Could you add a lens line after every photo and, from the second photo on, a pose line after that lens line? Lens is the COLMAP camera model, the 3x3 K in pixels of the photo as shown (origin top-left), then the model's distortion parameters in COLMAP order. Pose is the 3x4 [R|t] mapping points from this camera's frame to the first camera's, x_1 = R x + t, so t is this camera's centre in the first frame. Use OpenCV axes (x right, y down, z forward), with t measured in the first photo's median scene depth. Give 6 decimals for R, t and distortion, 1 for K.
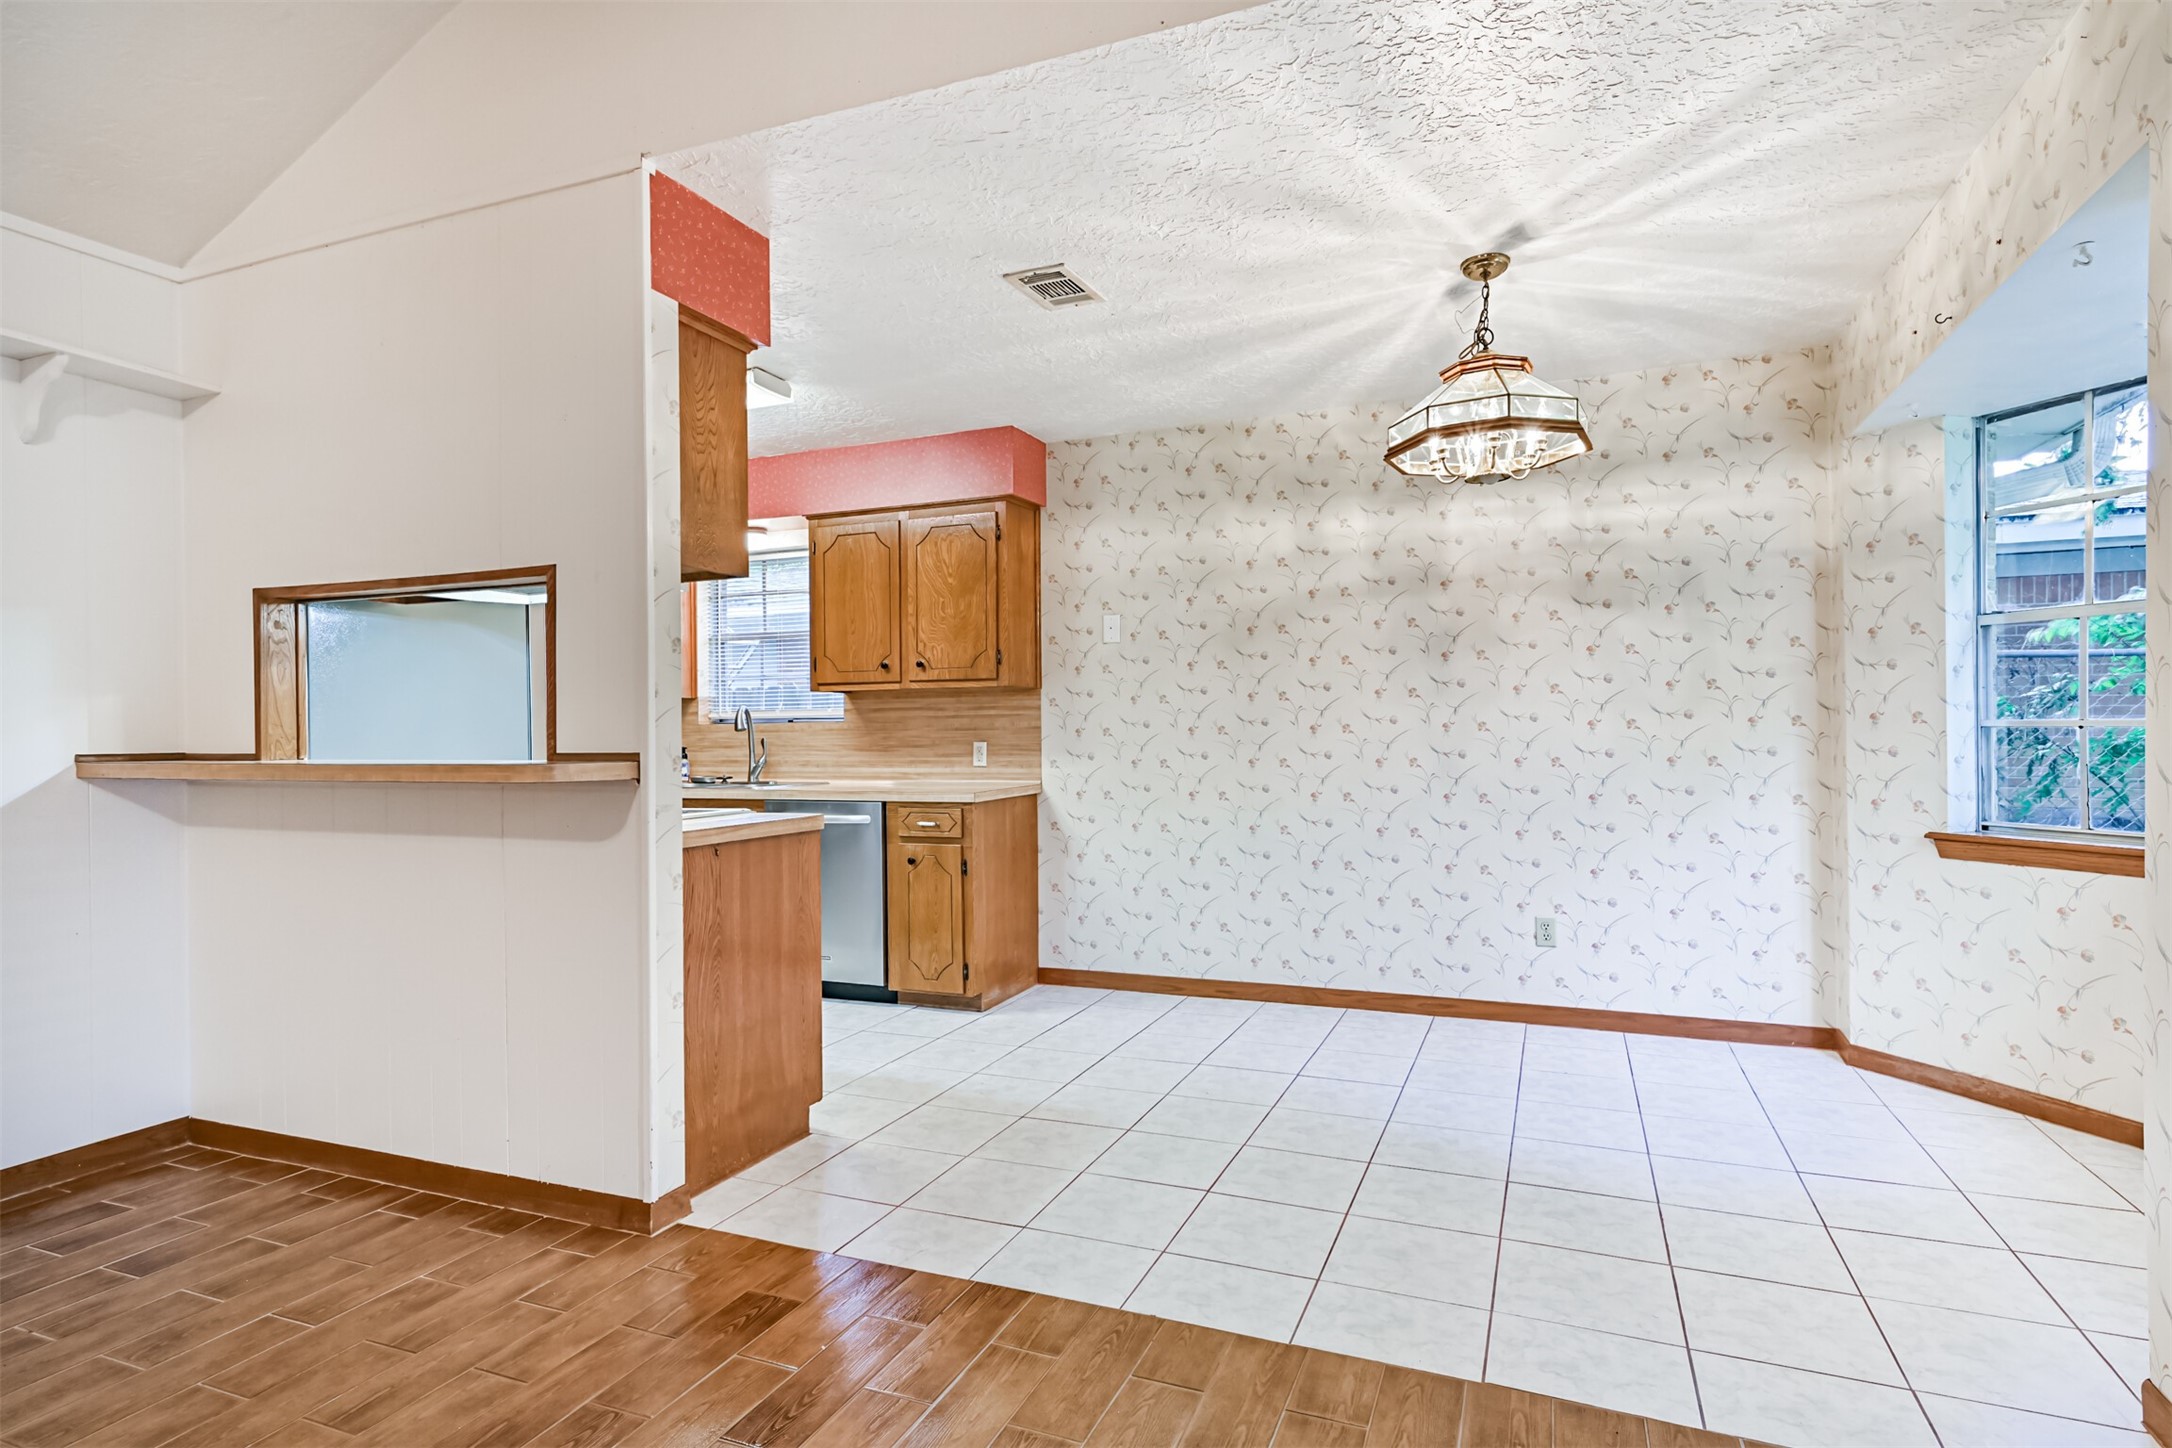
lens RADIAL K [[1121.8, 0, 1102.4], [0, 1121.8, 733.5], [0, 0, 1]] dist [0.008644, -0.000923]
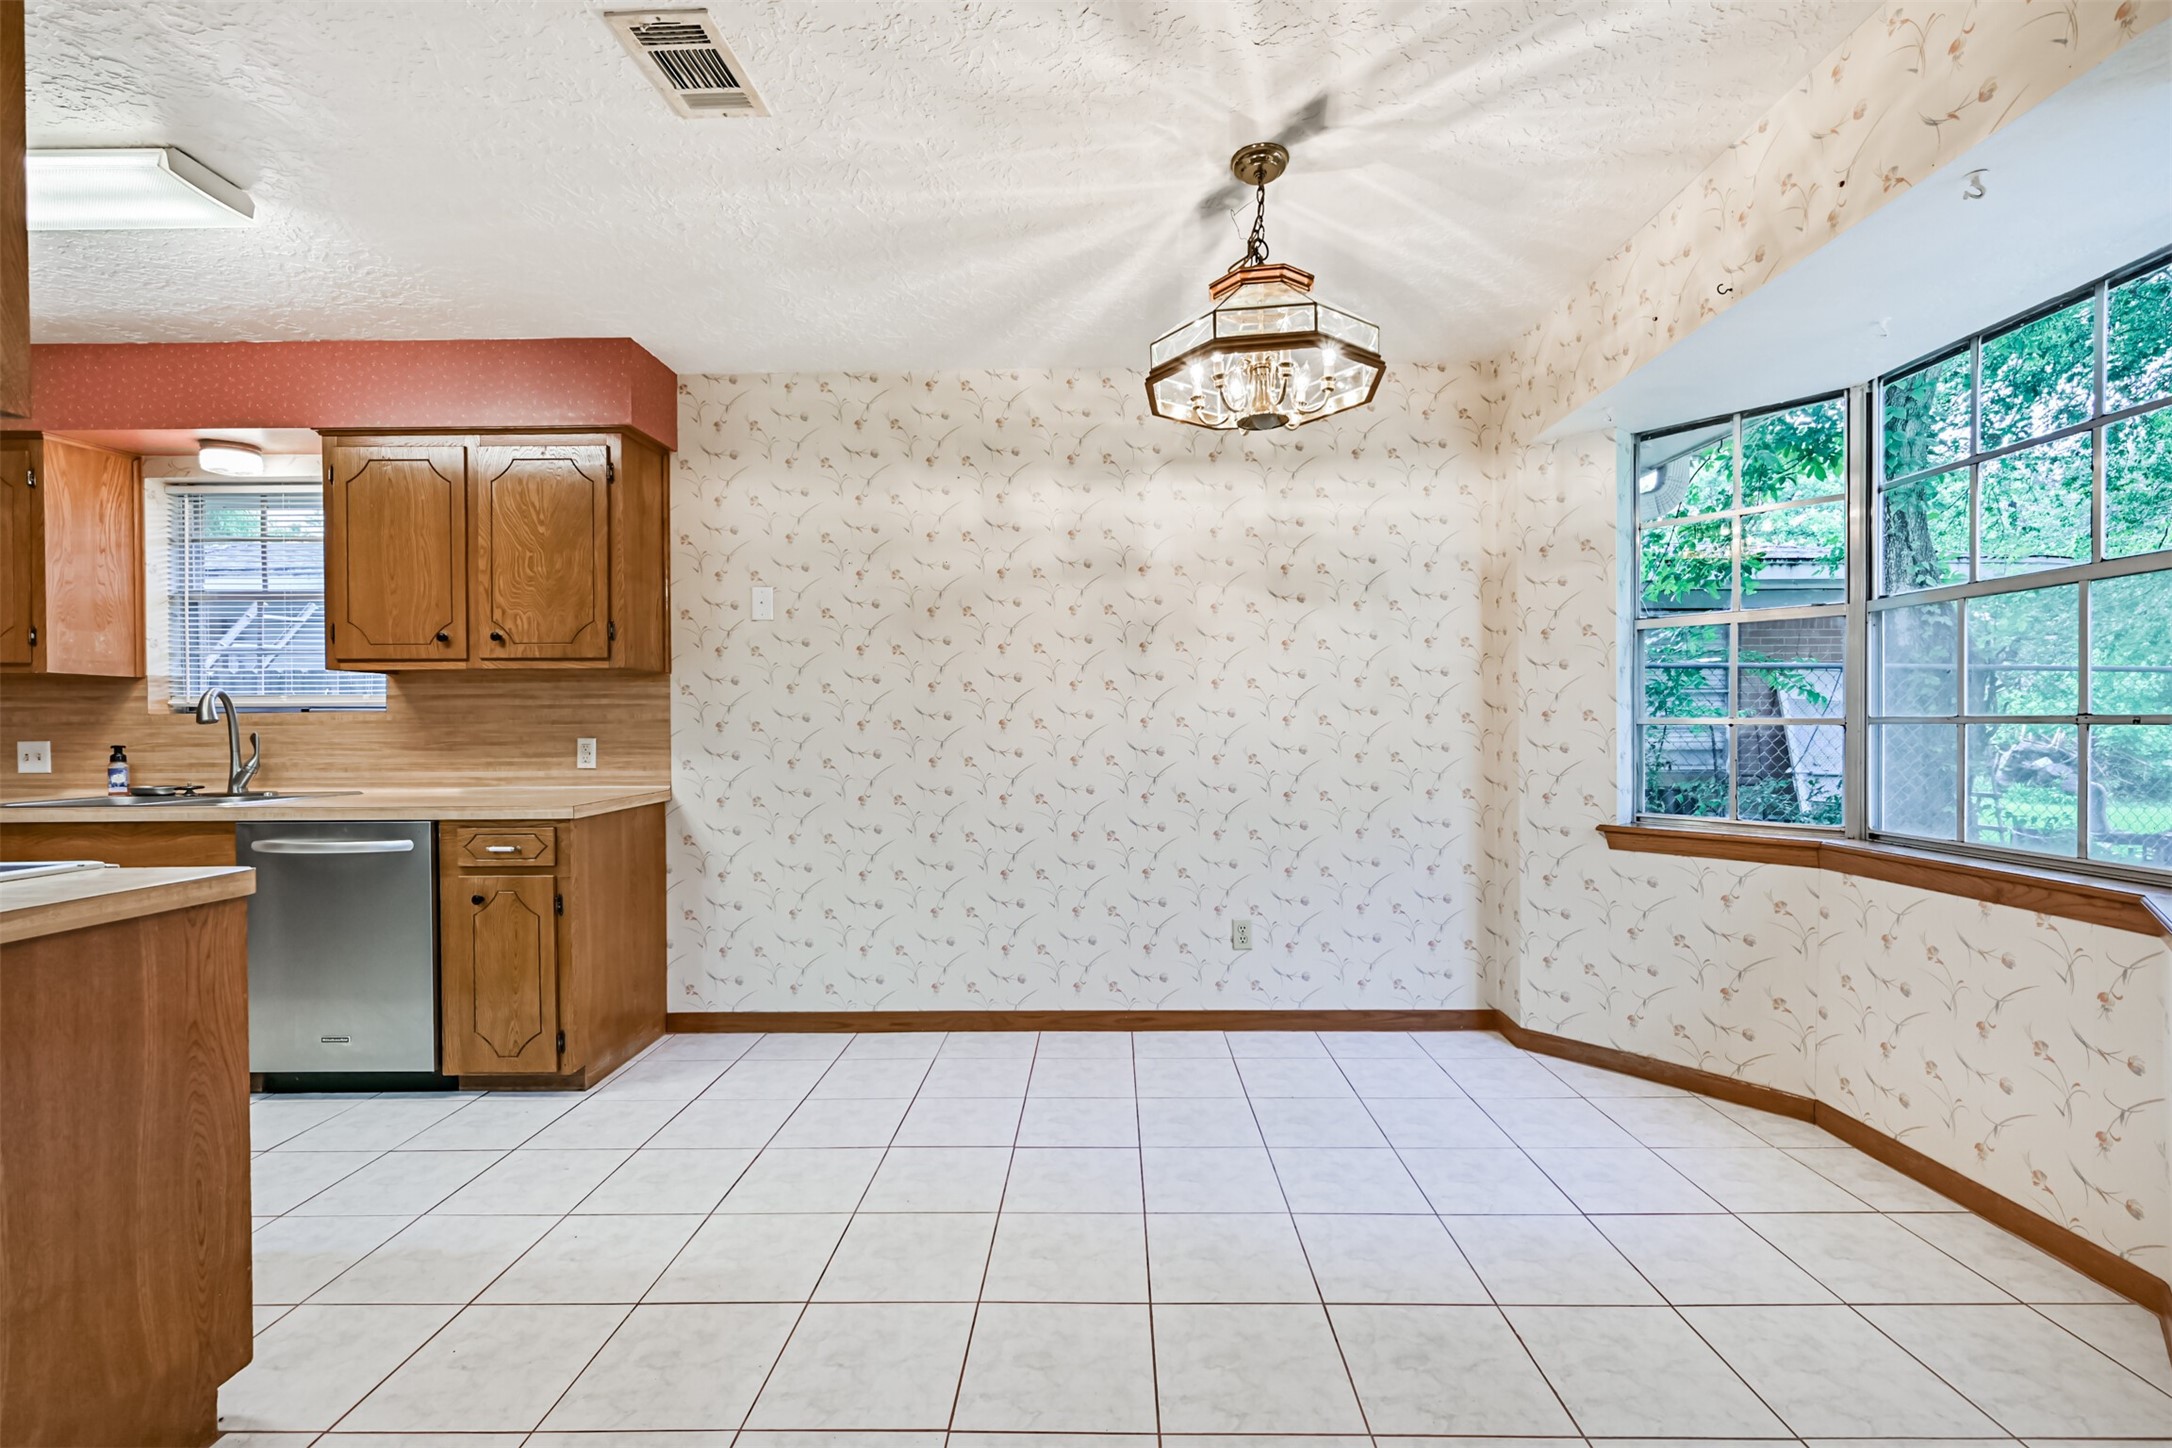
lens RADIAL K [[918.7, 0, 1090.0], [0, 918.7, 733.5], [0, 0, 1]] dist [0.006128, 0.002108]
pose [[0.931260, 0.000538, 0.364355, -0.016980], [-0.002988, 0.999977, 0.006159, -0.001145], [-0.364344, -0.006825, 0.931240, 0.314963]]
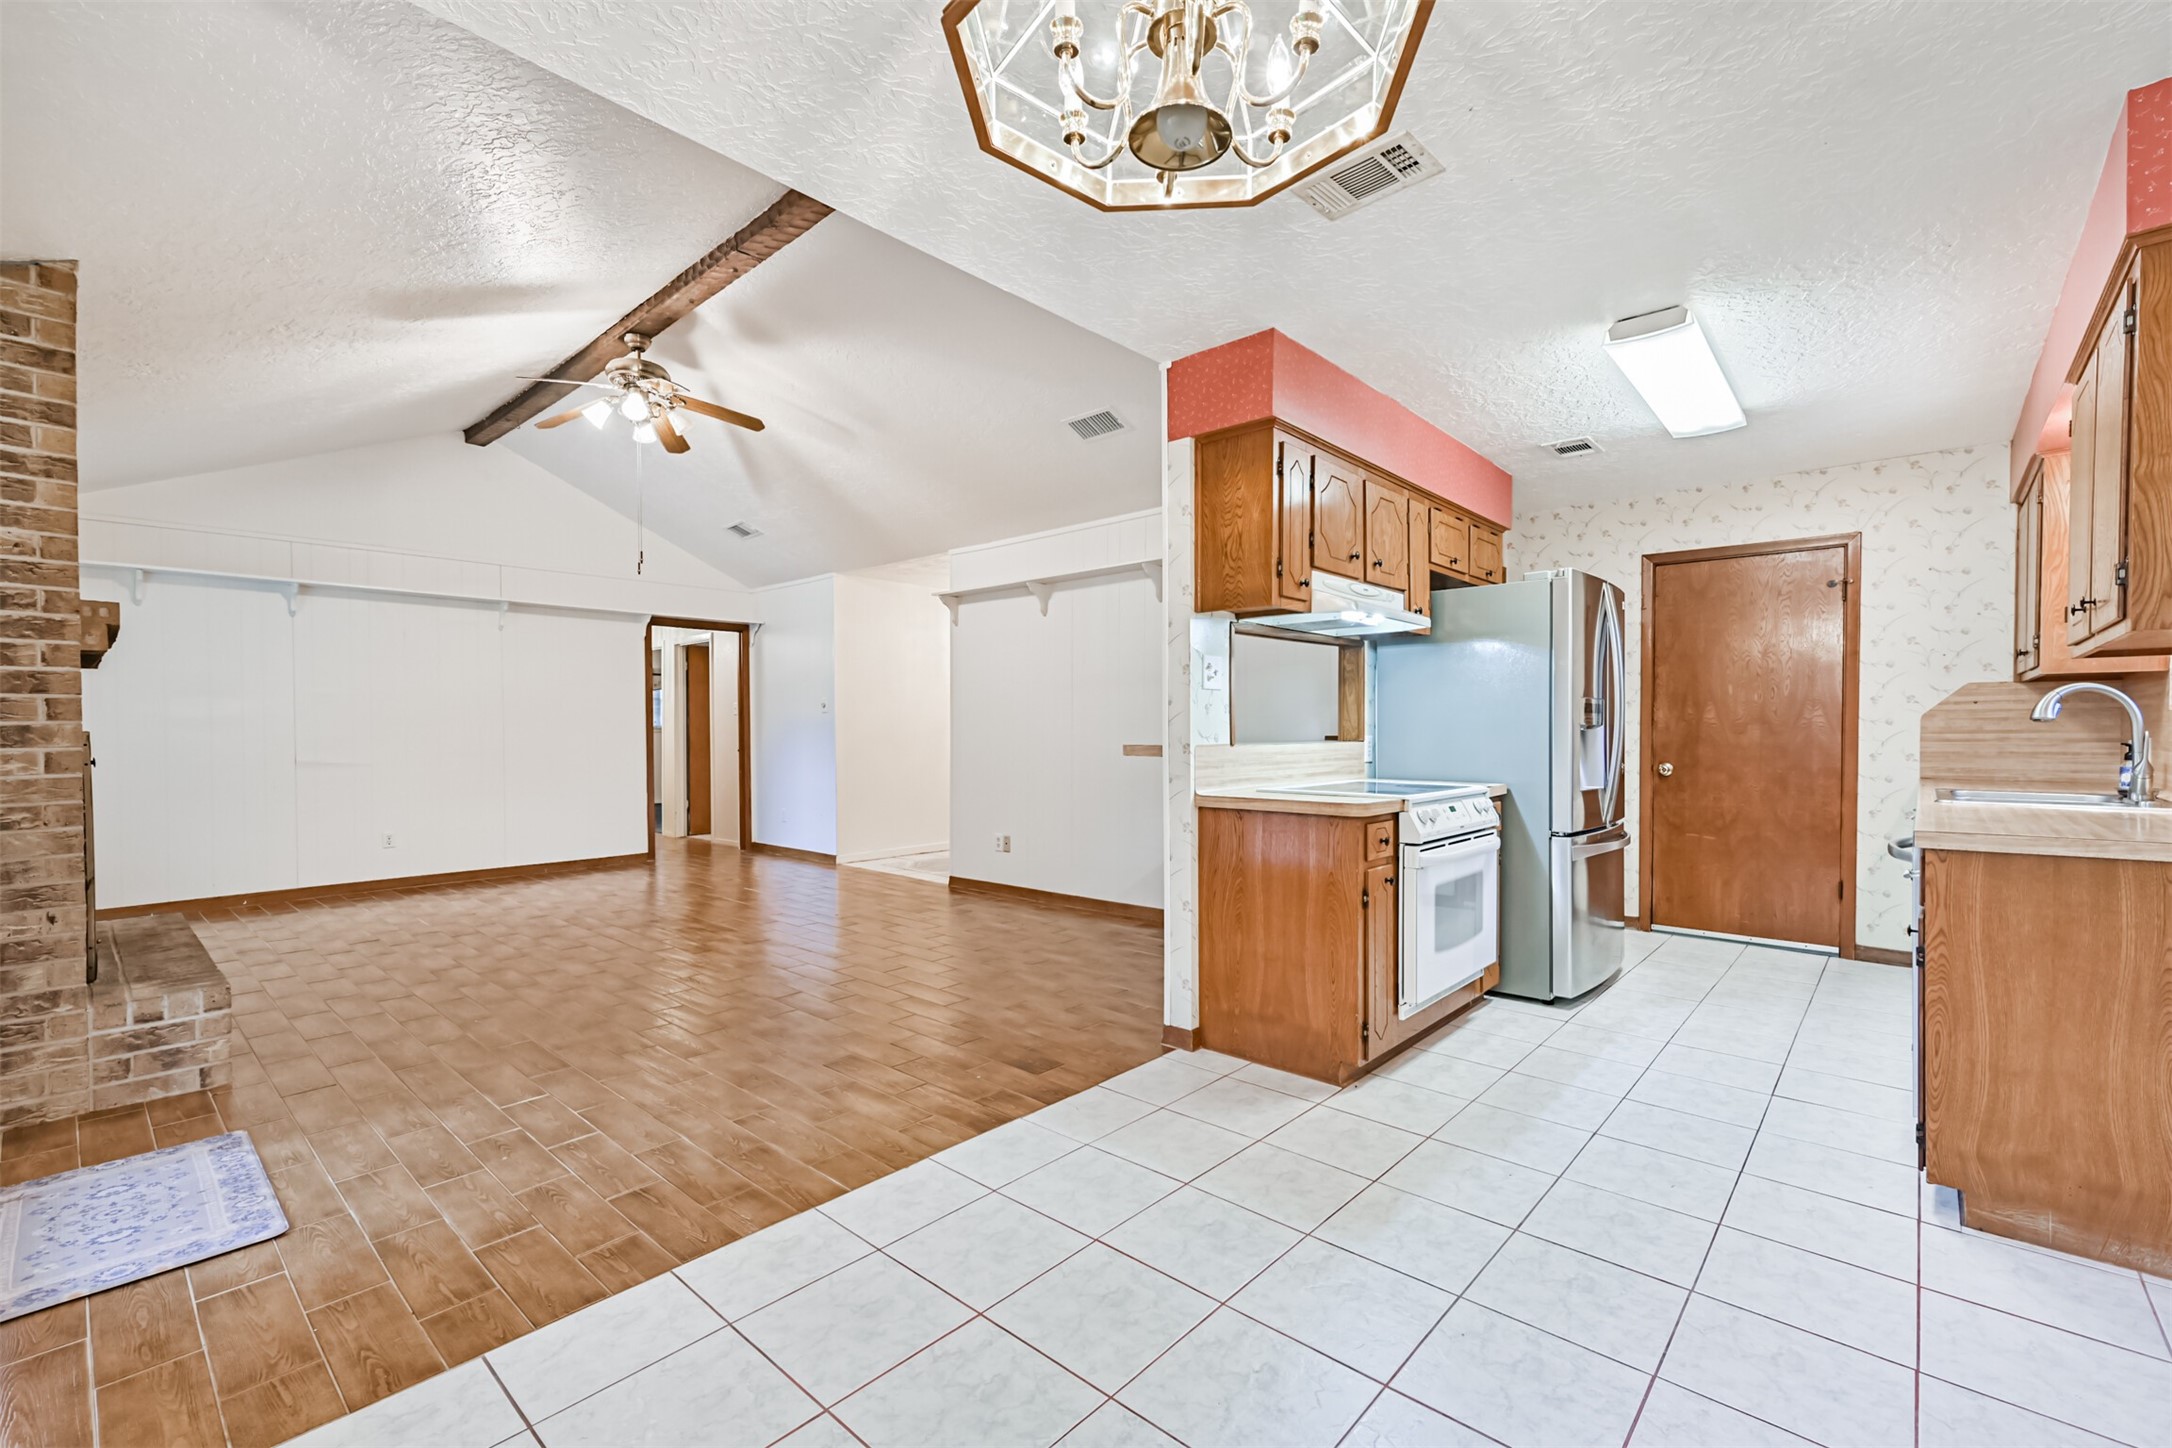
lens RADIAL K [[918.7, 0, 1097.9], [0, 918.7, 737.8], [0, 0, 1]] dist [0.006128, 0.002108]
pose [[-0.334694, 0.020240, -0.942109, 0.514082], [0.005246, 0.999794, 0.019616, -0.007802], [0.942312, 0.001623, -0.334731, 0.818225]]
